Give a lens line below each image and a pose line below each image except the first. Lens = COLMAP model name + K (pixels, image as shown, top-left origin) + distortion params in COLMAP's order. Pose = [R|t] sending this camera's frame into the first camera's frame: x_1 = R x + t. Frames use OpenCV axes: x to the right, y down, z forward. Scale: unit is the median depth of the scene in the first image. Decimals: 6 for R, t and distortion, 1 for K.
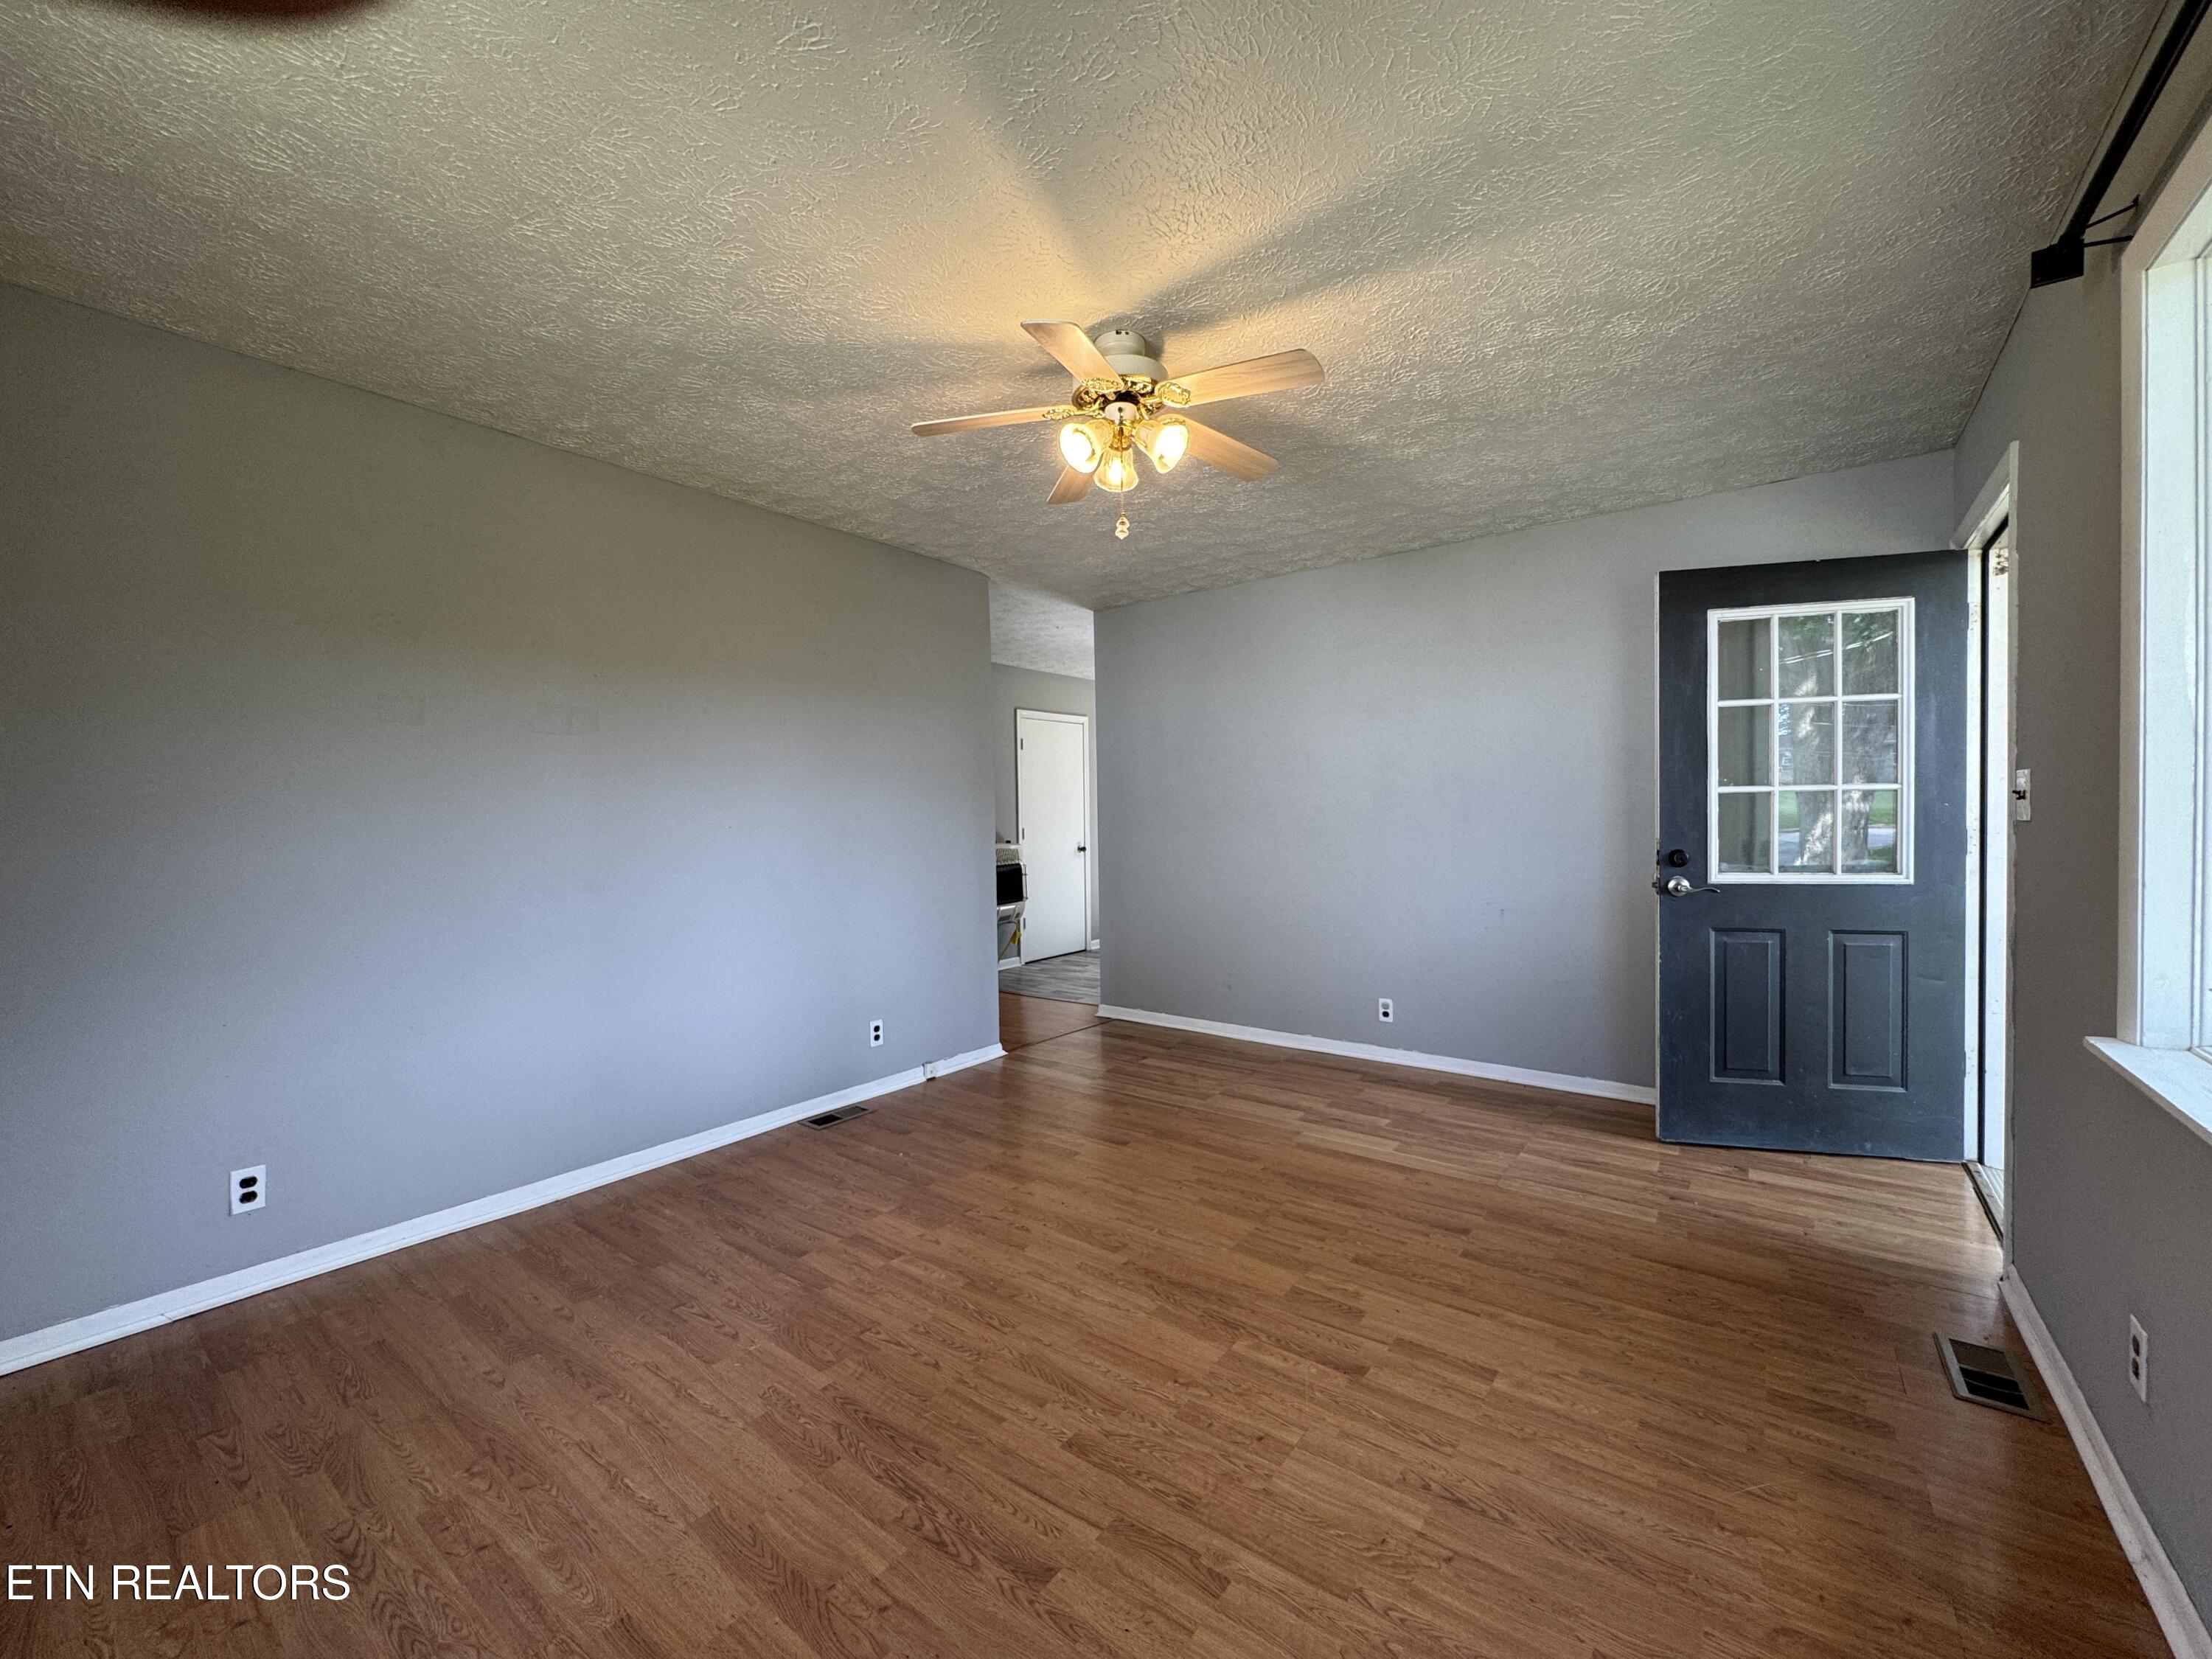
lens RADIAL K [[887.6, 0, 1110.4], [0, 887.6, 830.2], [0, 0, 1]] dist [0.000058, -0.000041]
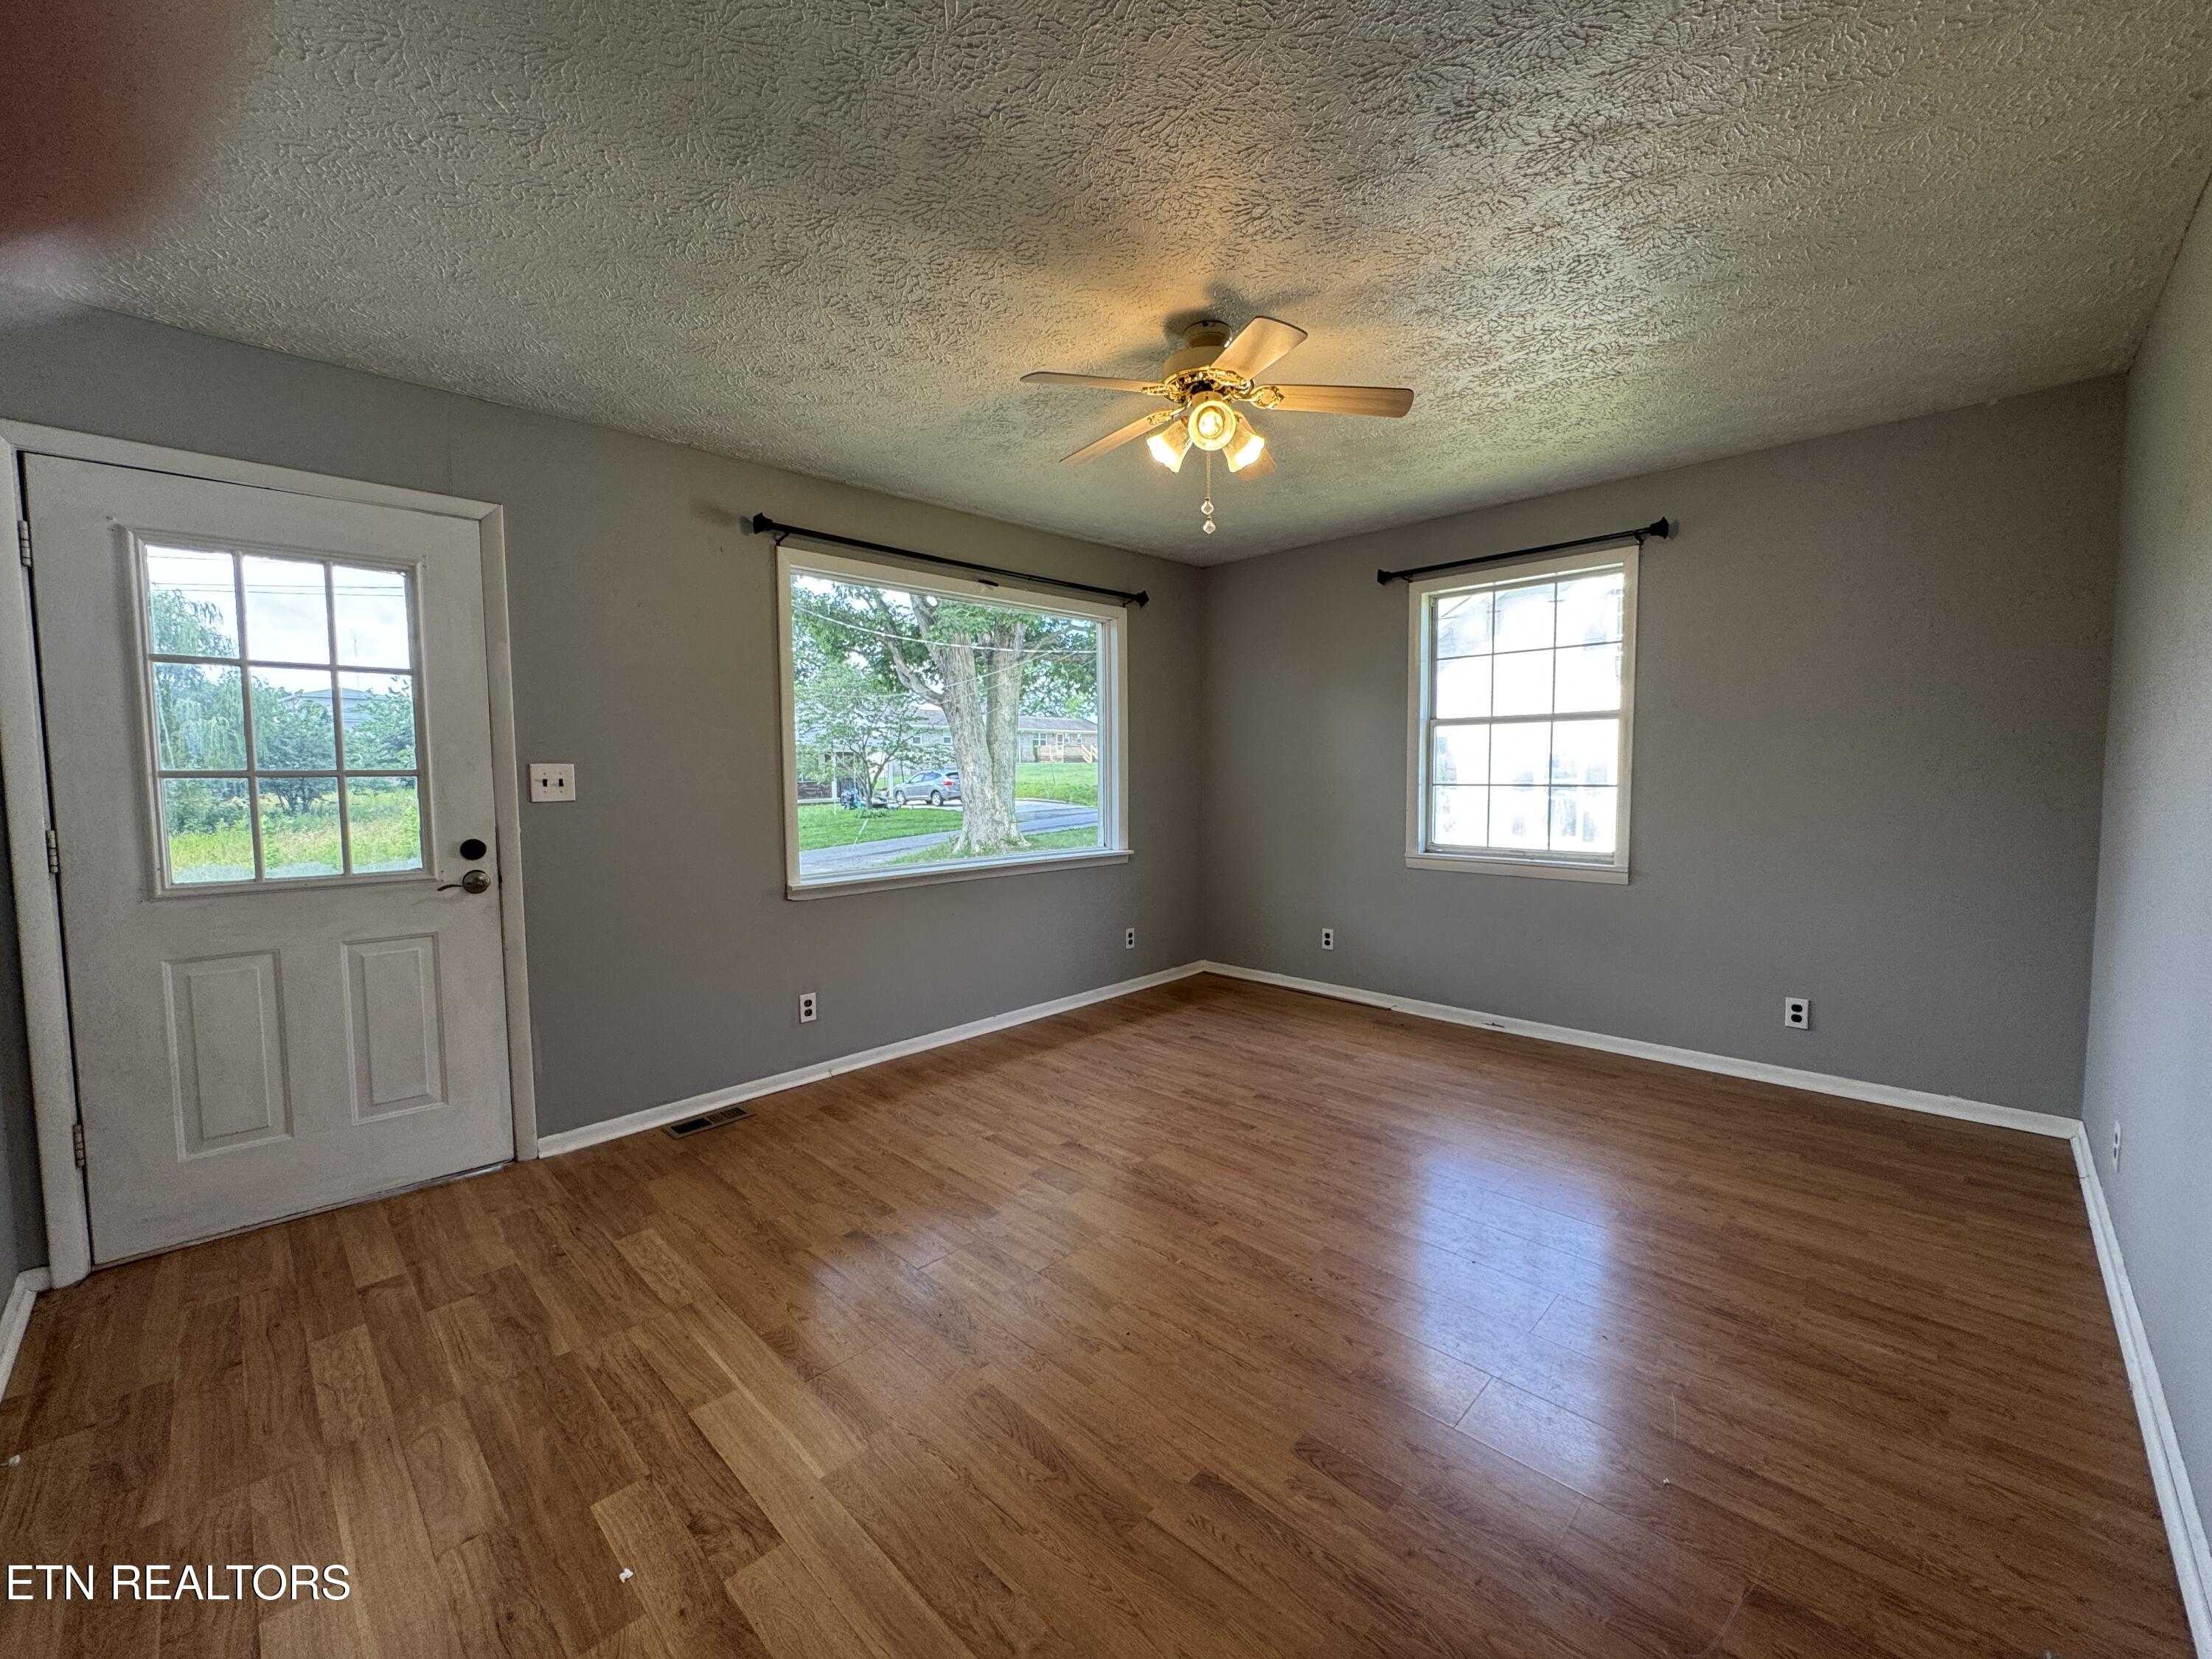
lens RADIAL K [[887.6, 0, 1105.1], [0, 887.6, 829.9], [0, 0, 1]] dist [0.000058, -0.000041]
pose [[-0.990445, 0.015594, 0.137026, -0.004638], [0.027511, 0.995957, 0.085509, -0.061587], [-0.135139, 0.088462, -0.986870, 2.241542]]
